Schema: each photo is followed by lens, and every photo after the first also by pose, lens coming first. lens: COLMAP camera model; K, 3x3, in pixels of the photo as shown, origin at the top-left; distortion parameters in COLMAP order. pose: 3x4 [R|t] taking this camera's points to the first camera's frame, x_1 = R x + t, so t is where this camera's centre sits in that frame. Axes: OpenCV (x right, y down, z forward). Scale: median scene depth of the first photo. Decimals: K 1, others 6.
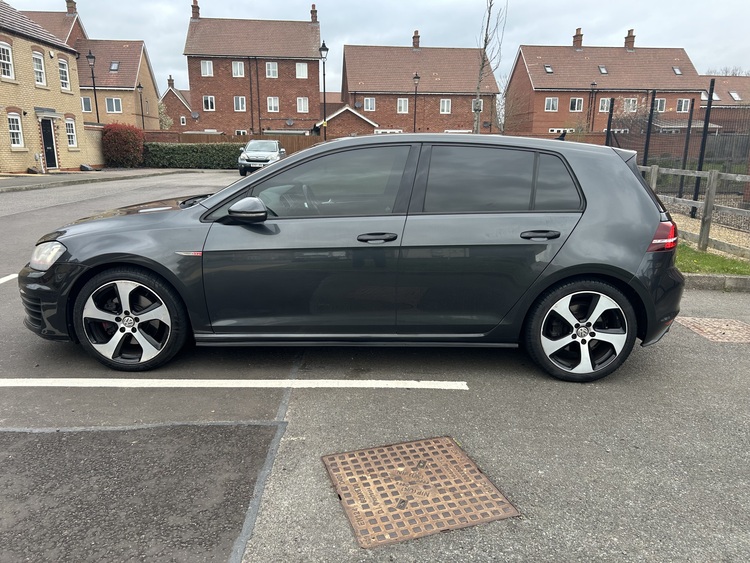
lens RADIAL K [[570.6, 0, 375.0], [0, 570.6, 281.5], [0, 0, 1]] dist [0.060303, -0.064998]
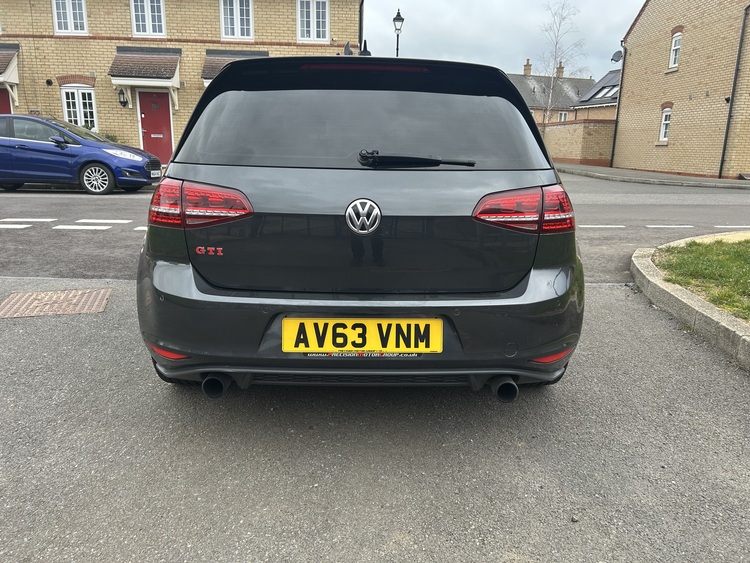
lens RADIAL K [[570.6, 0, 375.0], [0, 570.6, 281.5], [0, 0, 1]] dist [0.060303, -0.064998]
pose [[-0.003250, 0.223141, -0.974781, 1.014492], [-0.247464, 0.944287, 0.216985, -0.170087], [0.968892, 0.241928, 0.052151, 1.104868]]
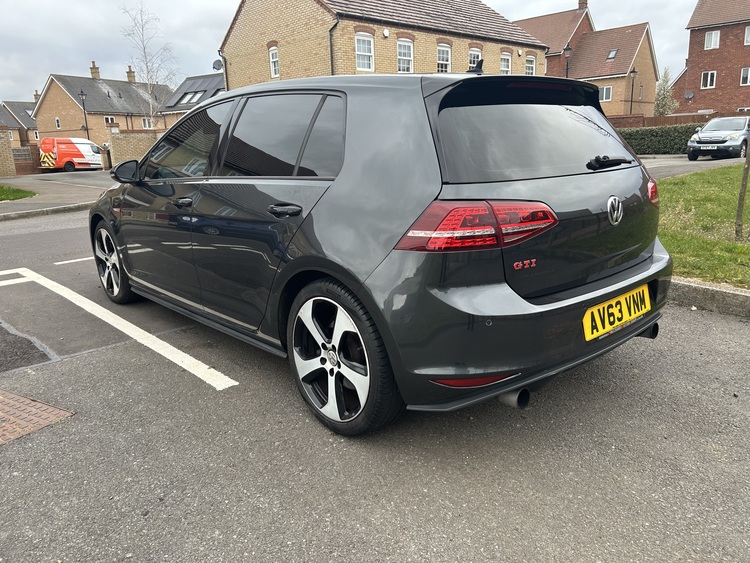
lens RADIAL K [[570.6, 0, 375.0], [0, 570.6, 281.5], [0, 0, 1]] dist [0.060303, -0.064998]
pose [[0.652688, 0.142297, -0.744144, 0.809523], [-0.130921, 0.988611, 0.074214, -0.053377], [0.746230, 0.048985, 0.663884, 0.533736]]
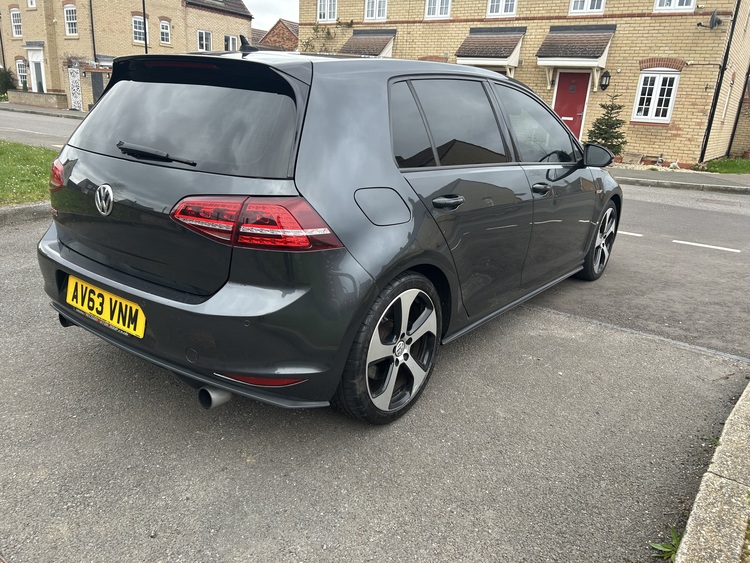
lens RADIAL K [[570.6, 0, 375.0], [0, 570.6, 281.5], [0, 0, 1]] dist [0.060303, -0.064998]
pose [[-0.620688, 0.184979, -0.761925, 0.797884], [-0.247433, 0.875901, 0.414216, -0.340954], [0.743991, 0.445624, -0.497891, 1.615417]]
